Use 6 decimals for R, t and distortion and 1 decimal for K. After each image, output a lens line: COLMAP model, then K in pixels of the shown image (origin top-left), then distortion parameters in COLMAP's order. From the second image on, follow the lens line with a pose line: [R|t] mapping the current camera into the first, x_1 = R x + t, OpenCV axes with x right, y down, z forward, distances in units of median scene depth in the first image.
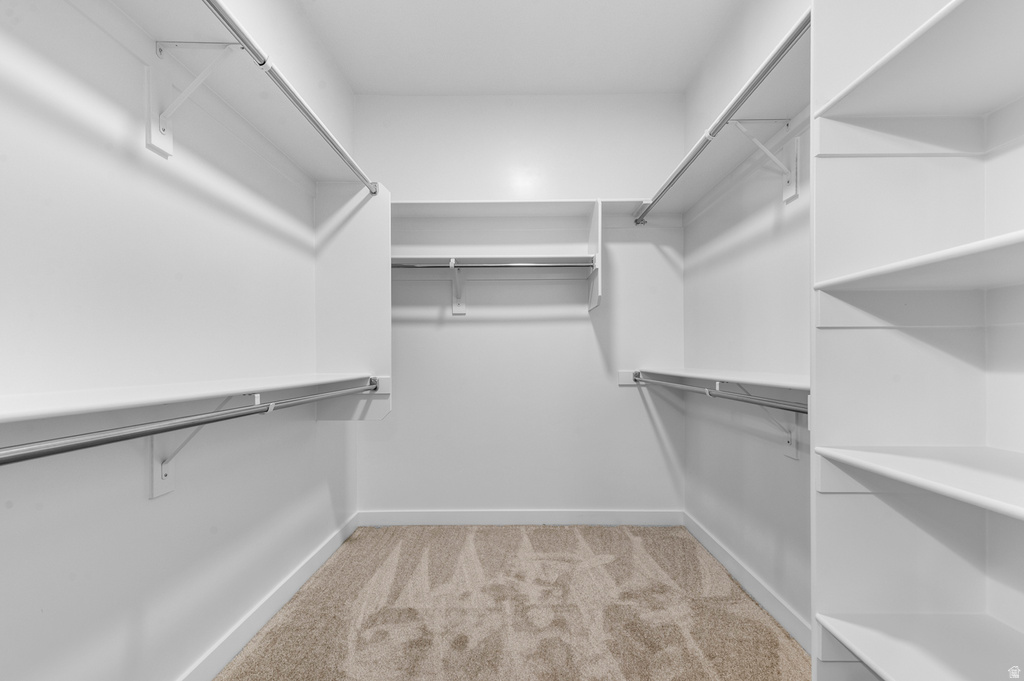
lens RADIAL K [[474.7, 0, 515.4], [0, 474.7, 356.5], [0, 0, 1]] dist [0.013707, -0.000568]
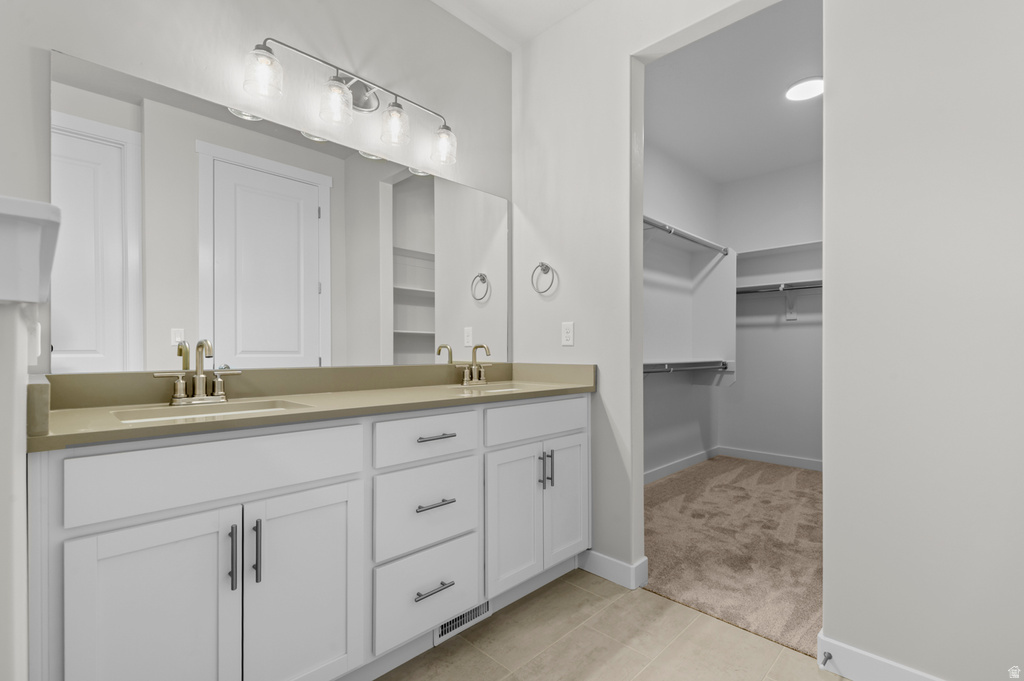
lens RADIAL K [[474.7, 0, 510.0], [0, 474.7, 345.4], [0, 0, 1]] dist [0.013707, -0.000568]
pose [[0.713977, 0.002587, -0.700164, 0.351501], [-0.004667, 0.999989, -0.001064, -0.007931], [0.700153, 0.004028, 0.713981, -0.770523]]
